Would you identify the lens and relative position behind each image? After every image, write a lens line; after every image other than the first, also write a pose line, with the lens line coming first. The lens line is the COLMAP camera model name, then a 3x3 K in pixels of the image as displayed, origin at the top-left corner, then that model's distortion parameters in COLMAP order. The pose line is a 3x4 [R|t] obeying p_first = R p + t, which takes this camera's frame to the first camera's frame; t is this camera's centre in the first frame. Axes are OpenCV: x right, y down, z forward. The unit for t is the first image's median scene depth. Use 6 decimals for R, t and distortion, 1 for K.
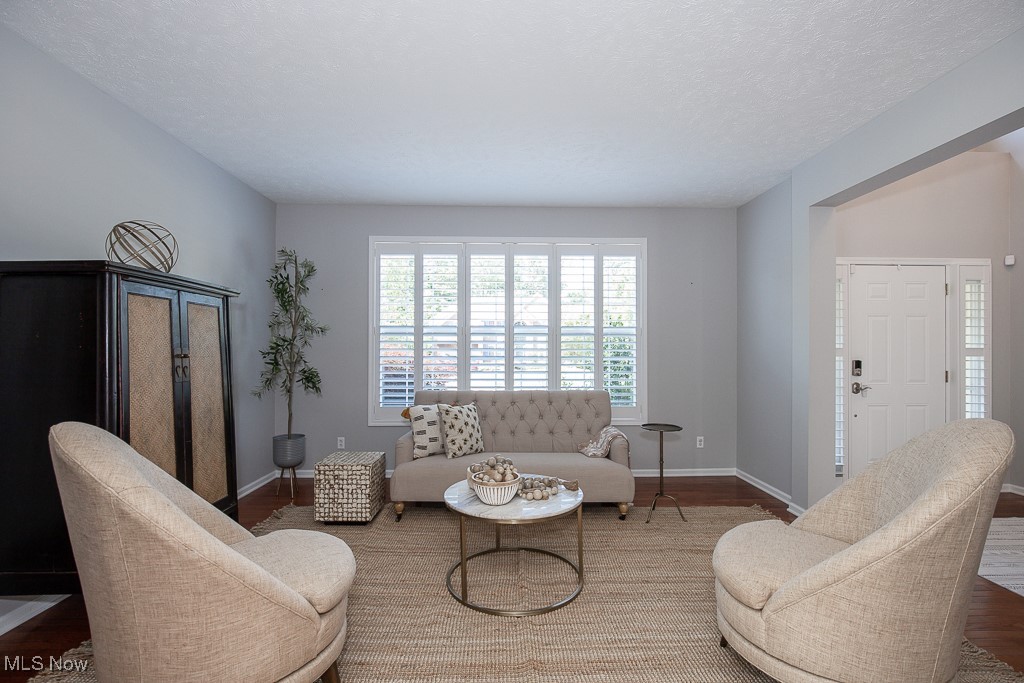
lens RADIAL K [[470.2, 0, 518.1], [0, 470.2, 340.1], [0, 0, 1]] dist [0.001432, 0.000275]
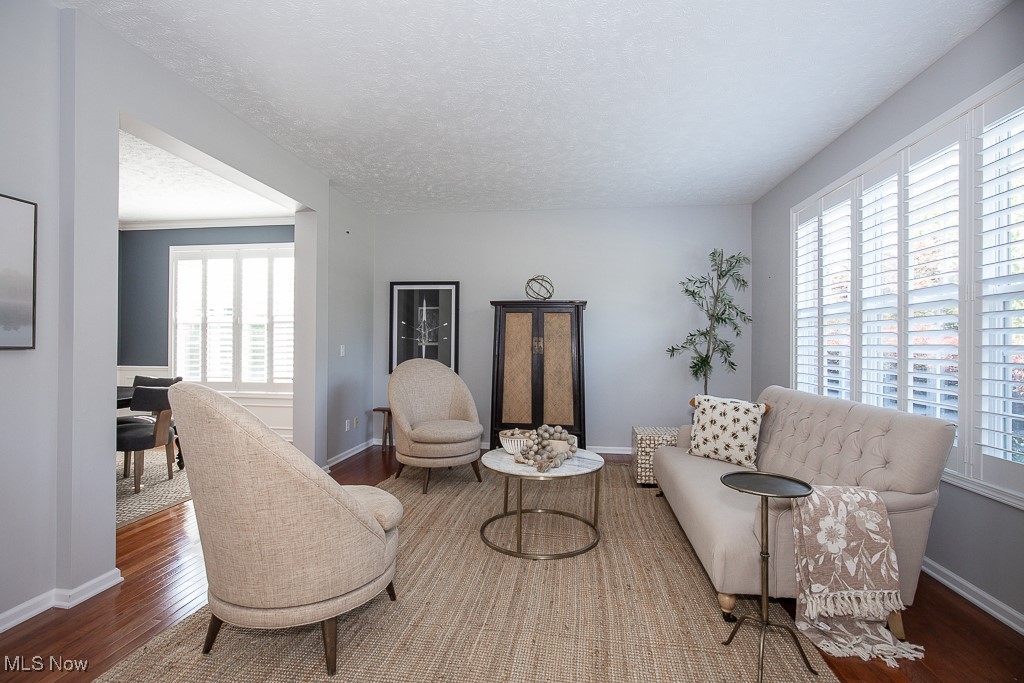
lens RADIAL K [[470.2, 0, 518.1], [0, 470.2, 340.1], [0, 0, 1]] dist [0.001432, 0.000275]
pose [[-0.158151, -0.019124, -0.987230, 0.781970], [0.004863, 0.999785, -0.020146, 0.046270], [0.987403, -0.007987, -0.158024, 0.787333]]
